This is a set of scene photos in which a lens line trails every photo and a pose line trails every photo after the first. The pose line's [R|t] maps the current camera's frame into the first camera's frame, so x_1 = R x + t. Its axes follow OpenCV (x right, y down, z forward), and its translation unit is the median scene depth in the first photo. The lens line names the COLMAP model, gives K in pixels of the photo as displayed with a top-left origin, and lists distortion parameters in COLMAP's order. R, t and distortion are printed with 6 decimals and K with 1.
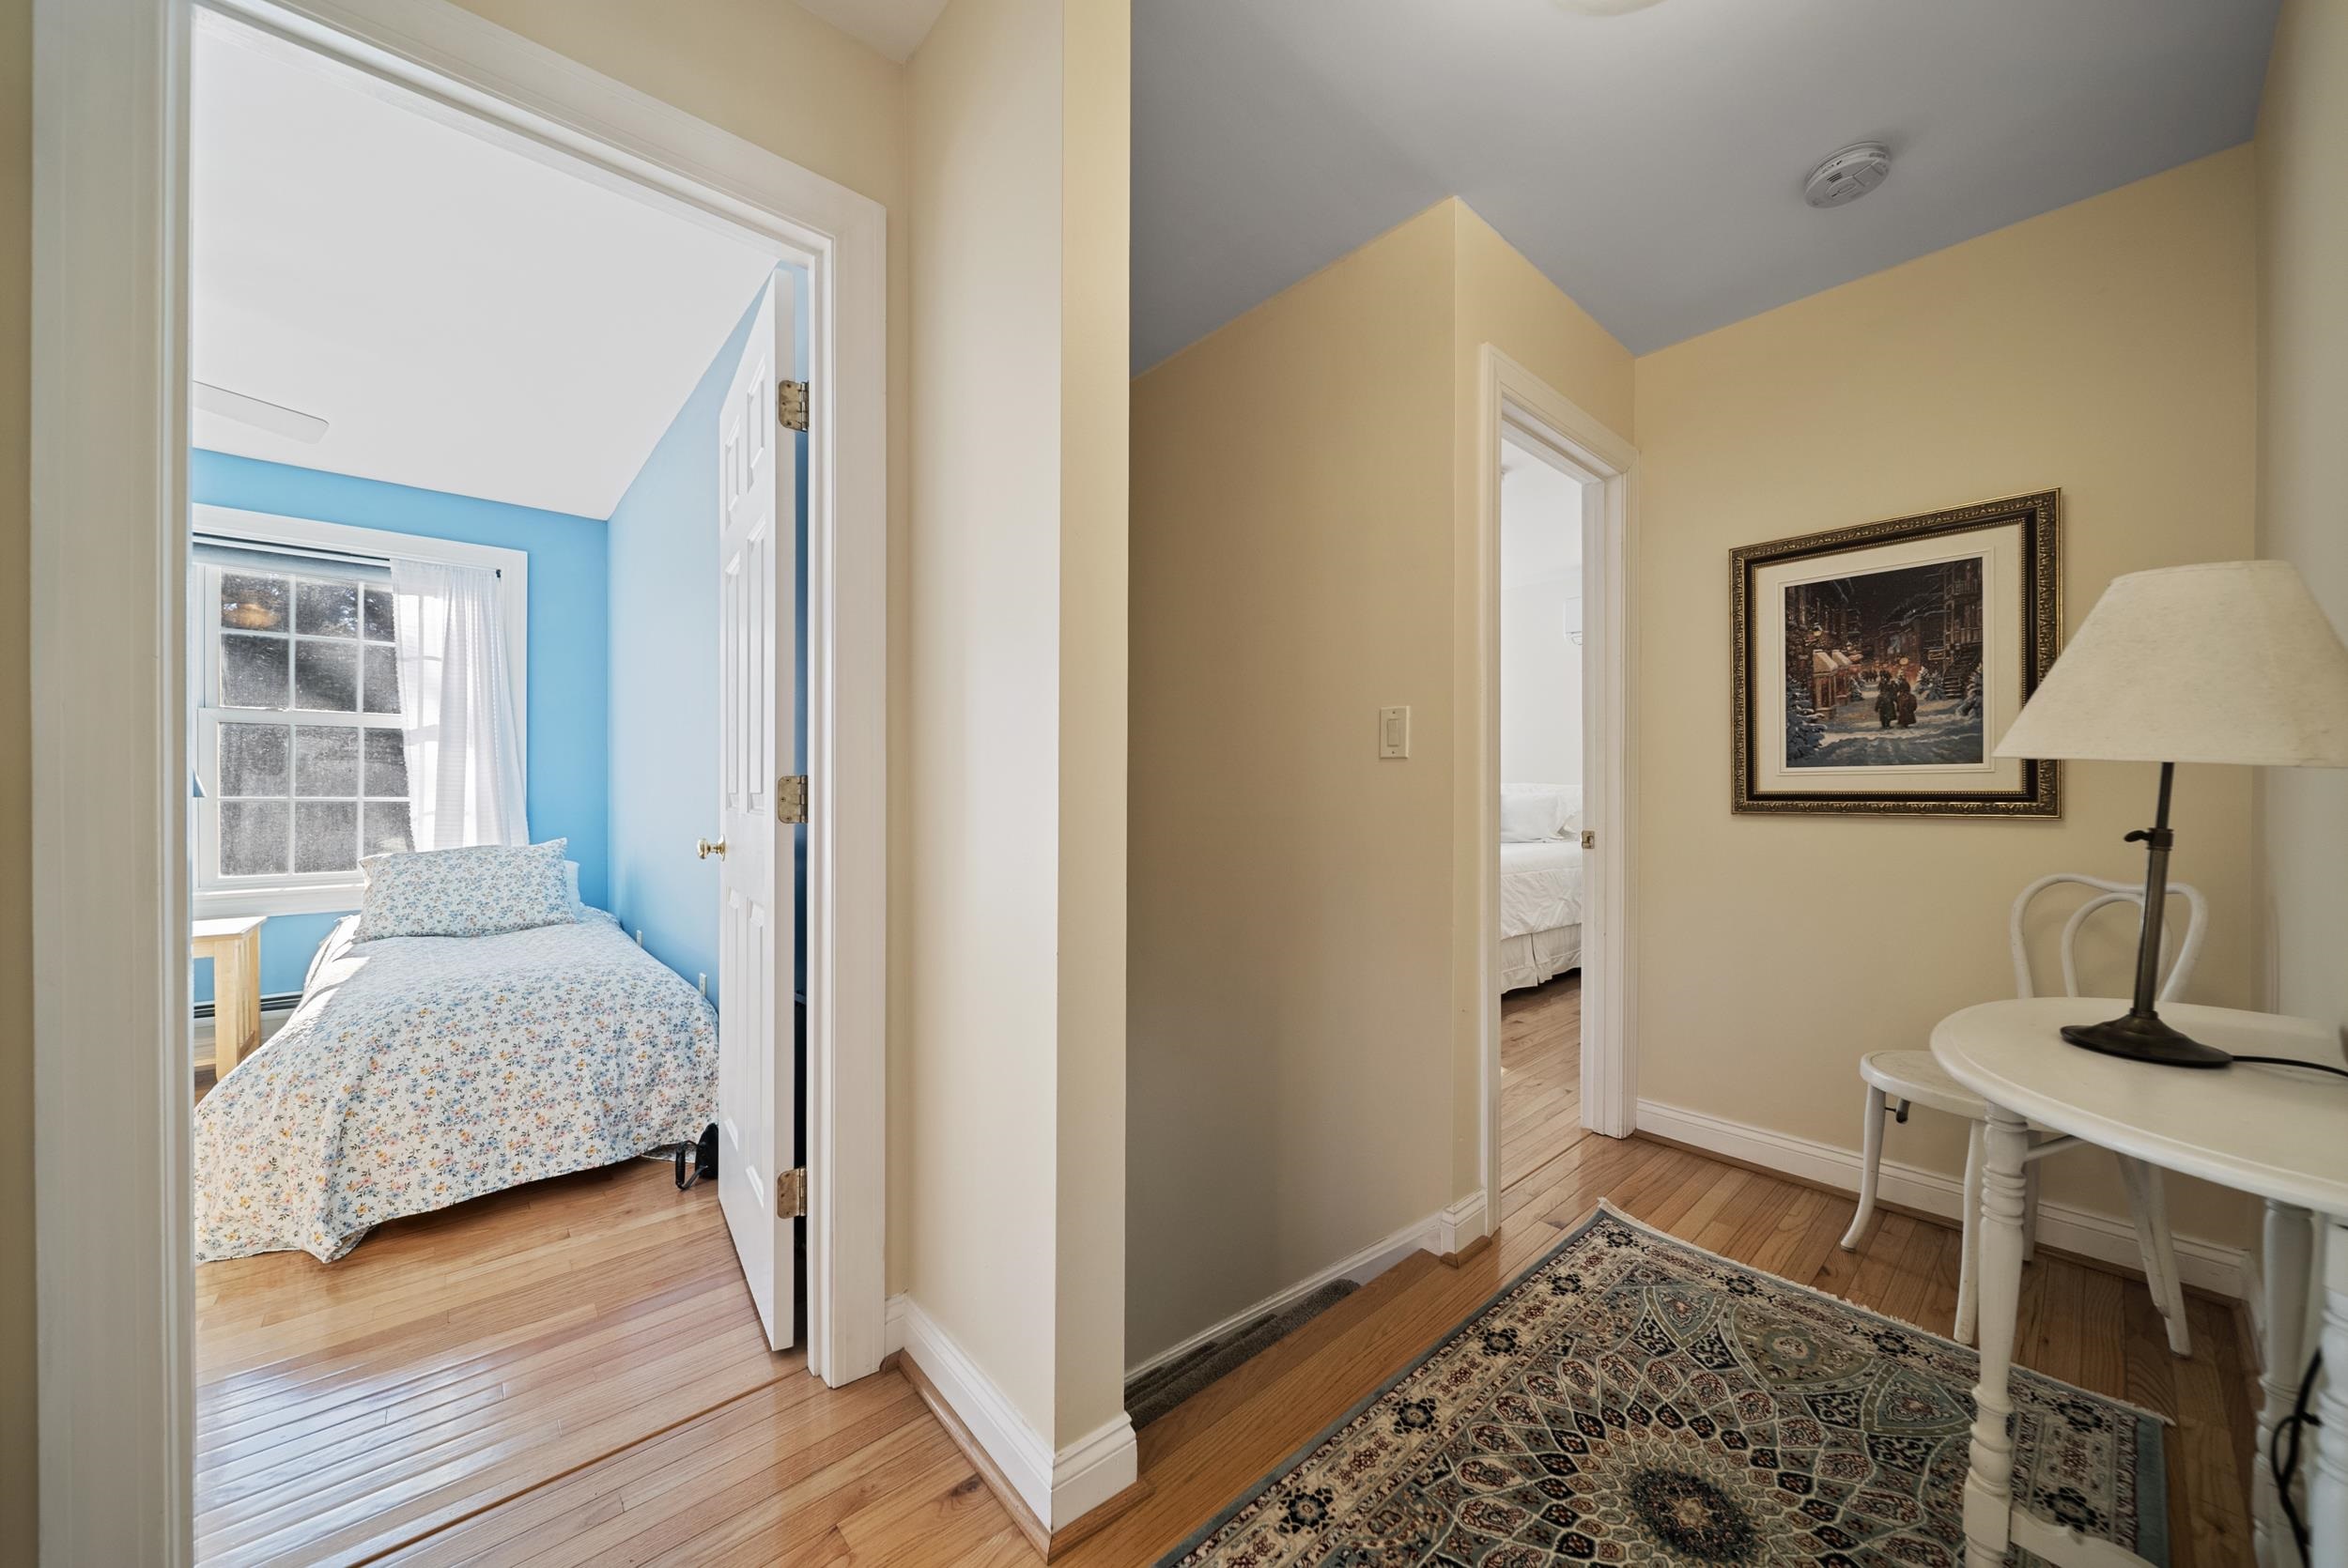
lens RADIAL K [[841.1, 0, 1170.2], [0, 841.1, 793.9], [0, 0, 1]] dist [-0.001942, -0.000198]
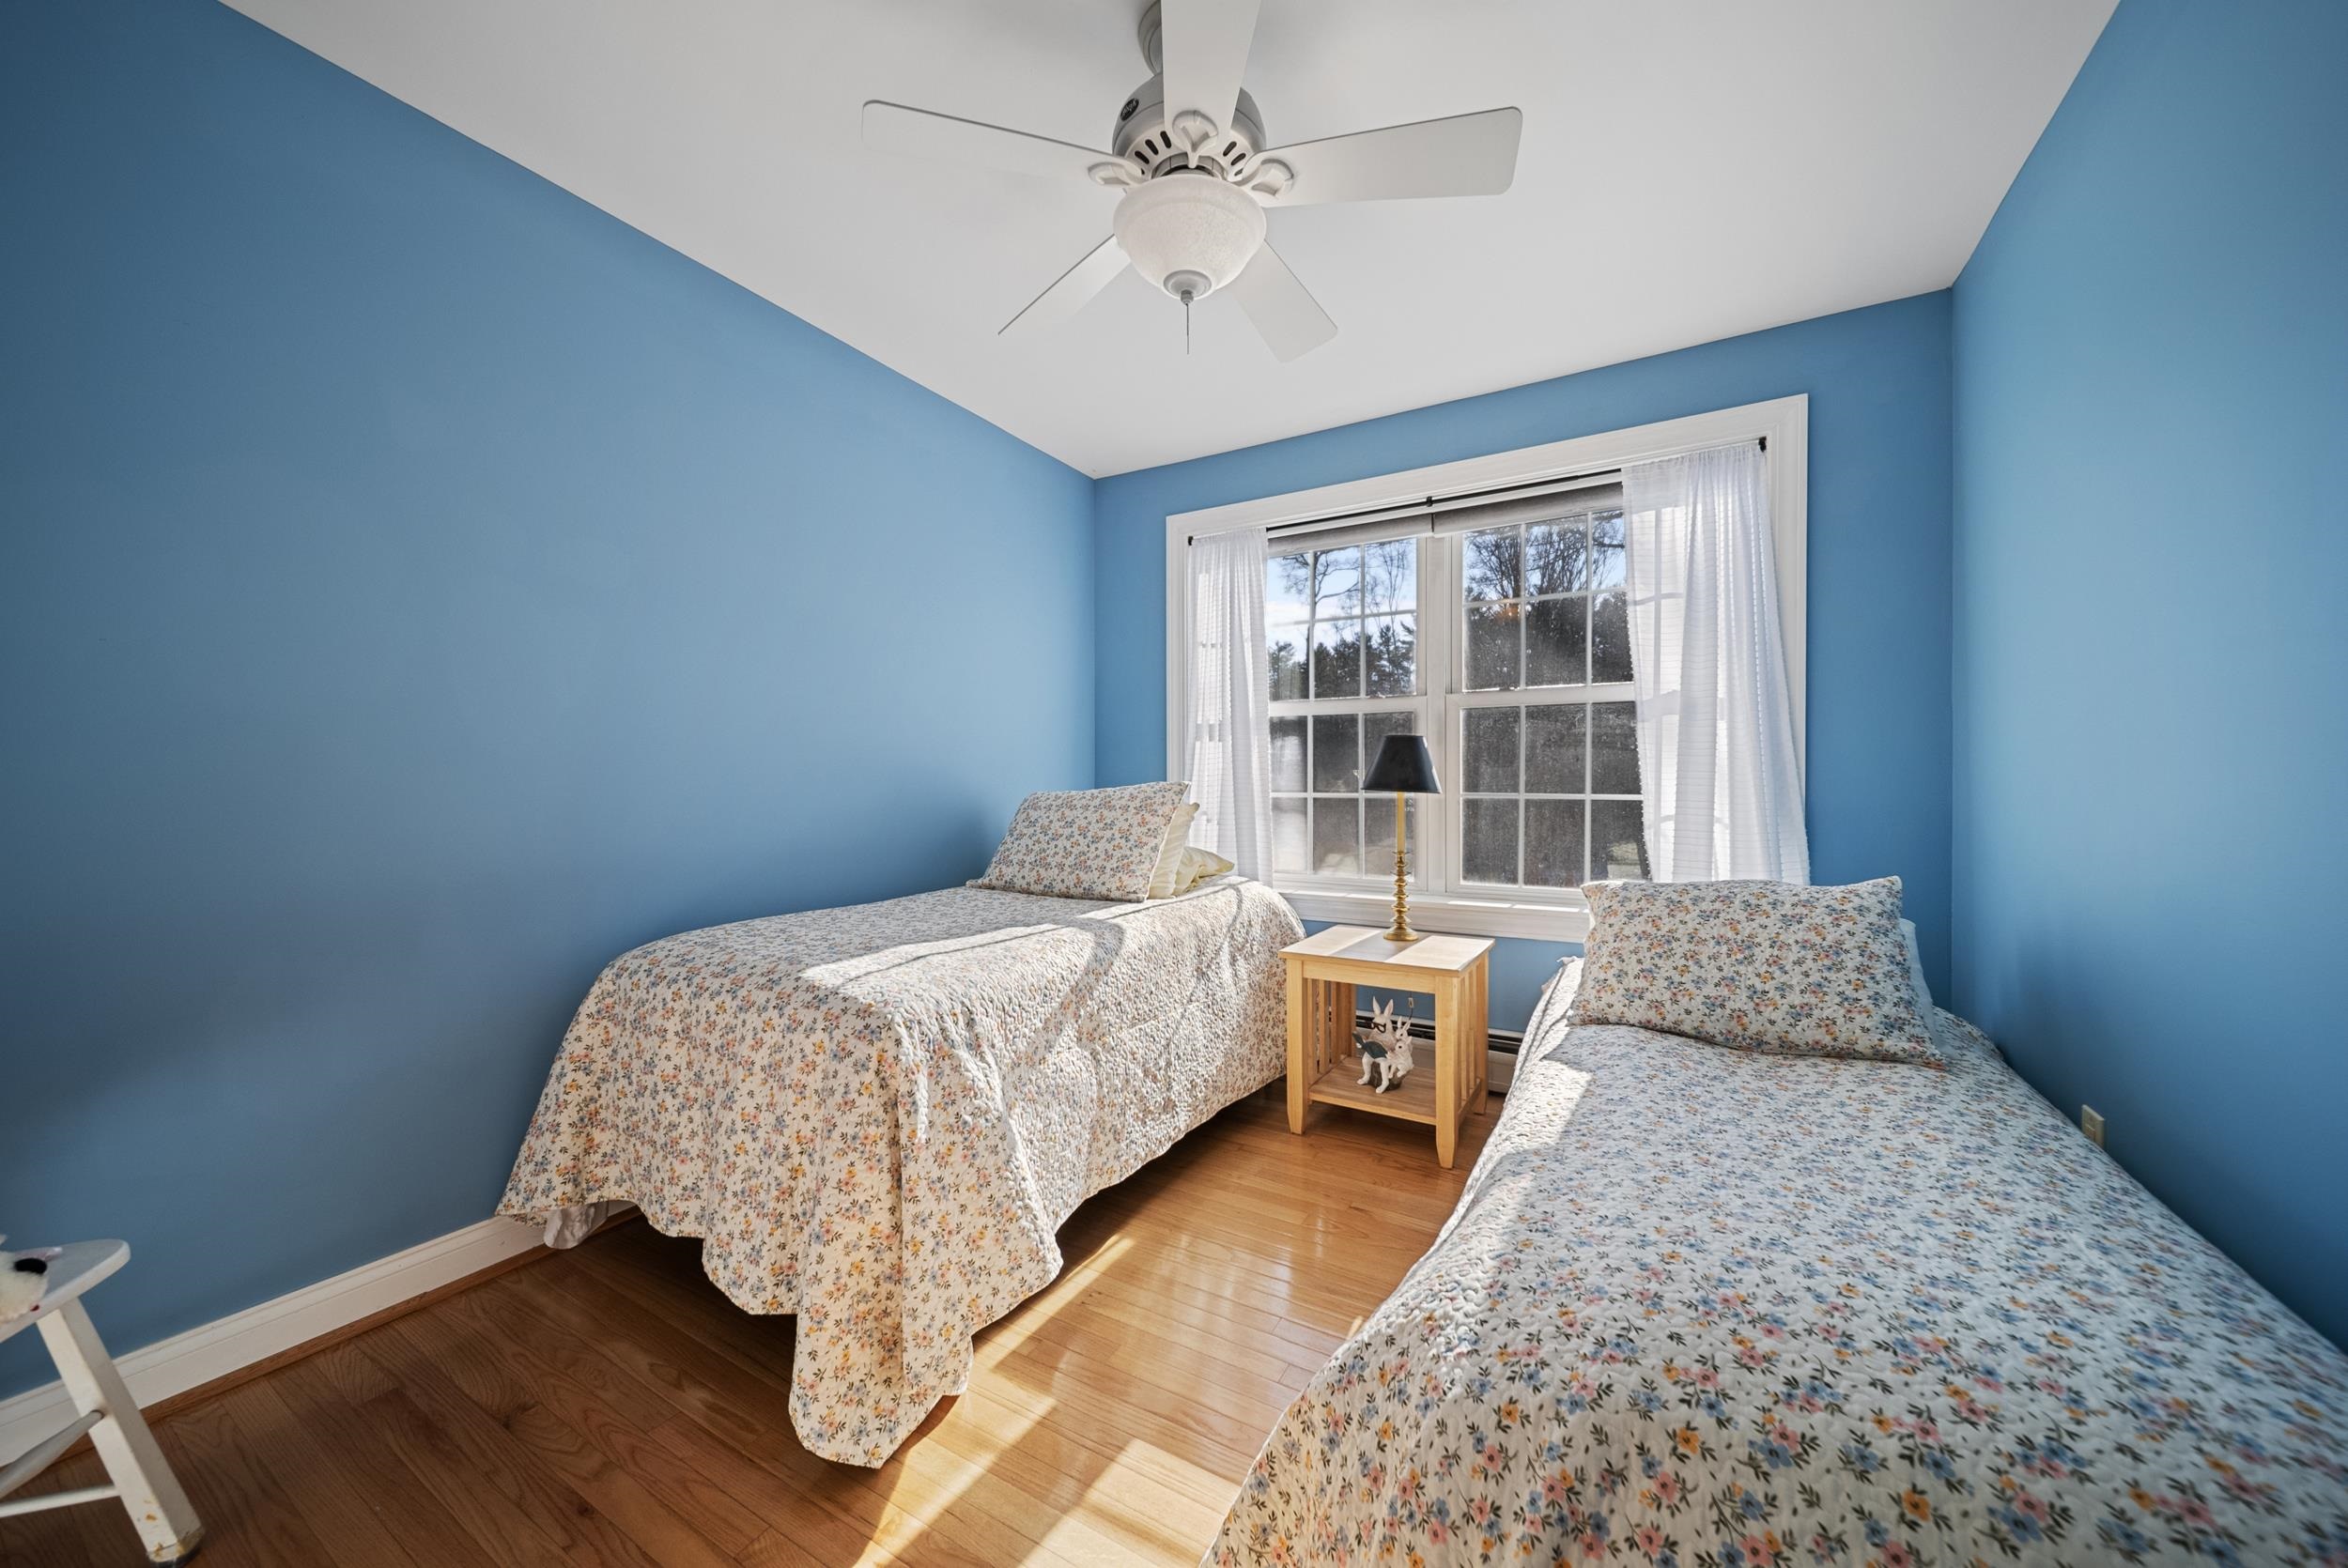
lens RADIAL K [[841.1, 0, 1170.2], [0, 841.1, 793.9], [0, 0, 1]] dist [-0.001942, -0.000198]
pose [[0.320700, 0.008235, -0.947145, -0.397096], [0.002564, 0.999951, 0.009562, -0.005481], [0.947177, -0.005496, 0.320663, 0.432958]]
